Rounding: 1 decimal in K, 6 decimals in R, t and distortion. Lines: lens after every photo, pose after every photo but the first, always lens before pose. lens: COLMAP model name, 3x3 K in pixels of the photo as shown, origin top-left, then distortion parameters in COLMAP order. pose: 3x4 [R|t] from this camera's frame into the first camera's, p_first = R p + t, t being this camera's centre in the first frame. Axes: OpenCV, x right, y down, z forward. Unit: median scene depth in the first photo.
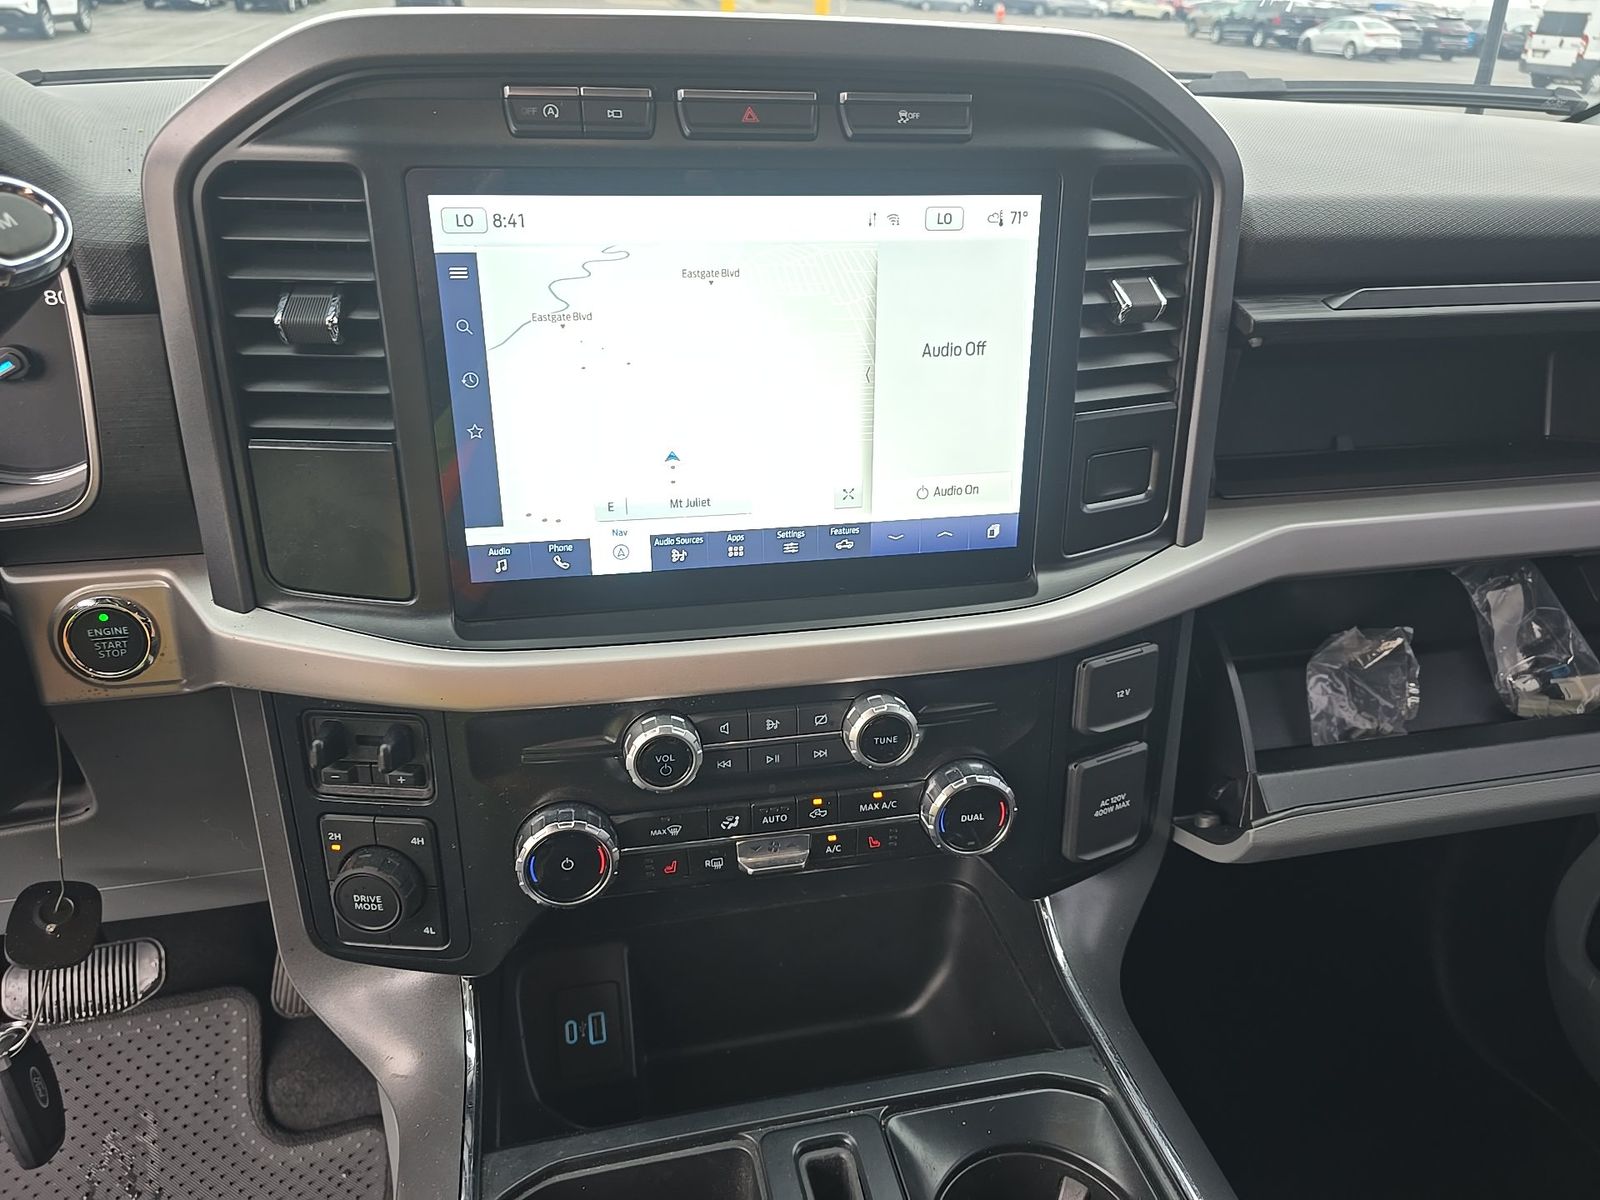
lens RADIAL K [[1098.4, 0, 798.1], [0, 1098.4, 565.8], [0, 0, 1]] dist [0.006251, -0.000429]
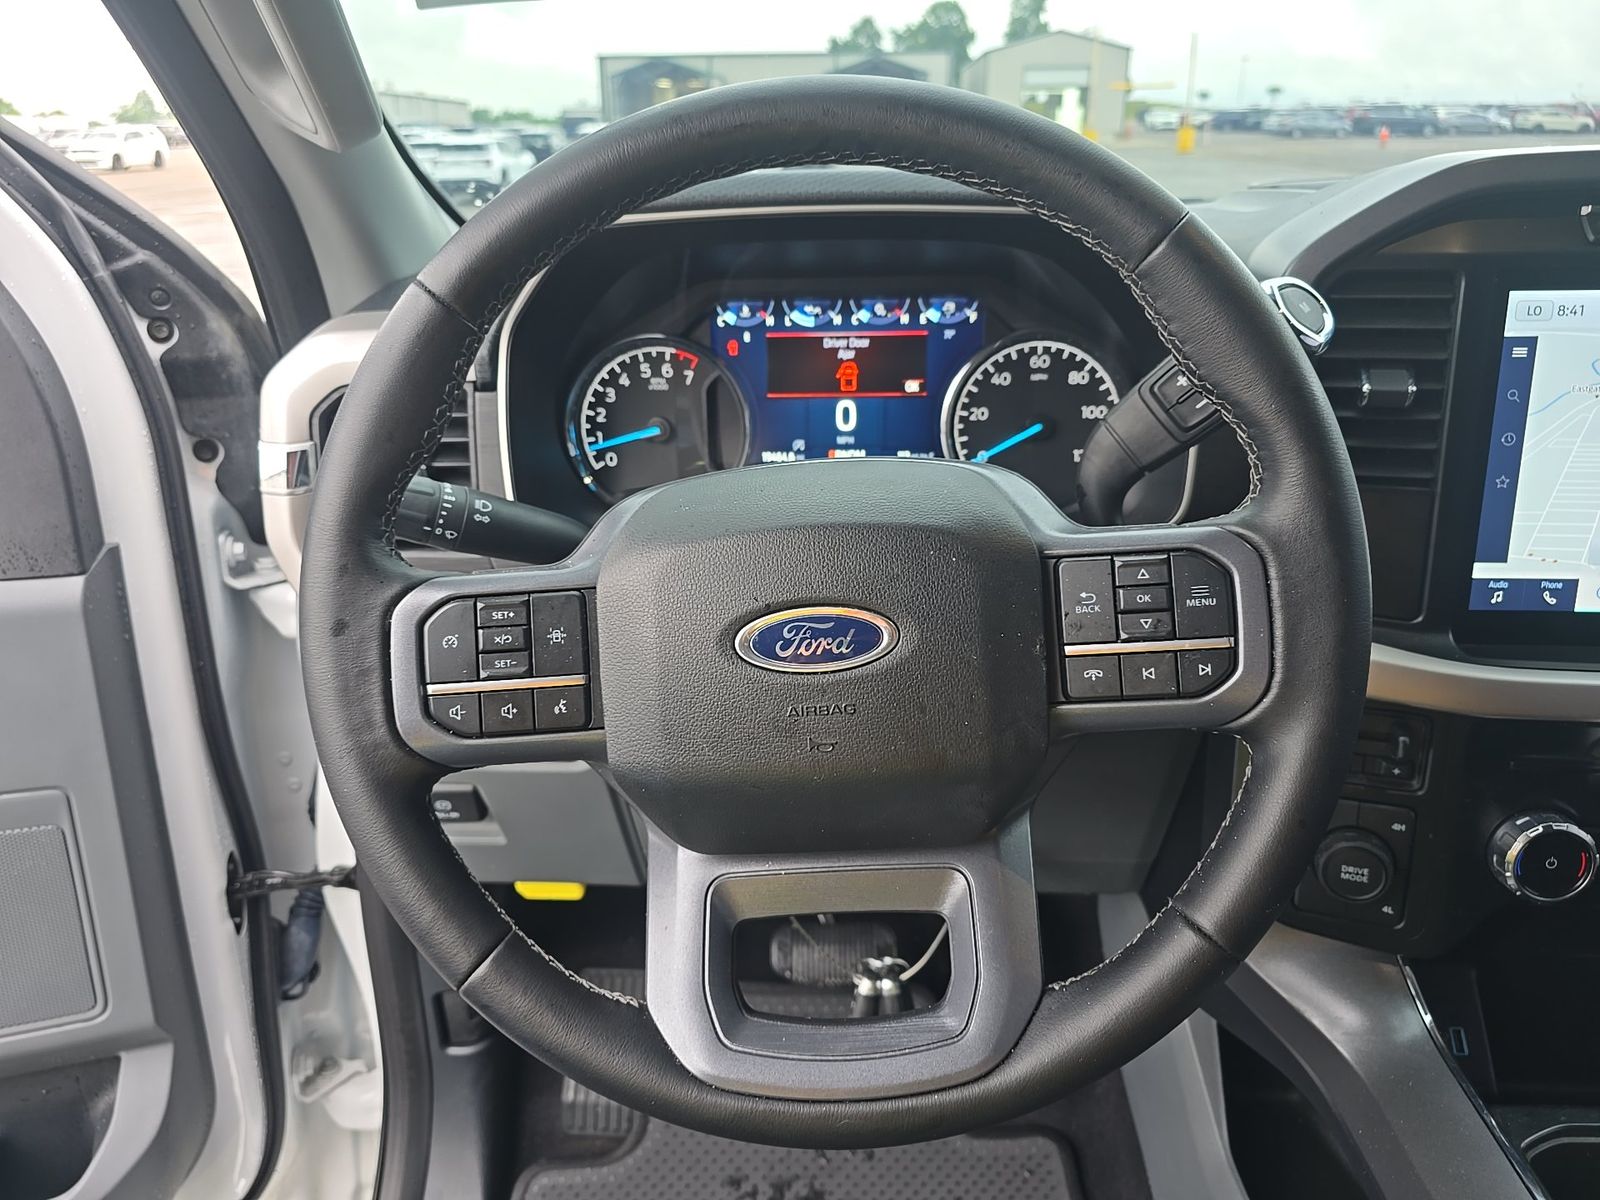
lens RADIAL K [[1098.4, 0, 798.1], [0, 1098.4, 565.8], [0, 0, 1]] dist [0.006251, -0.000429]
pose [[0.958584, 0.053376, -0.279763, -0.663208], [-0.083552, 0.991765, -0.097067, 0.144728], [0.272278, 0.116422, 0.955150, -0.339661]]
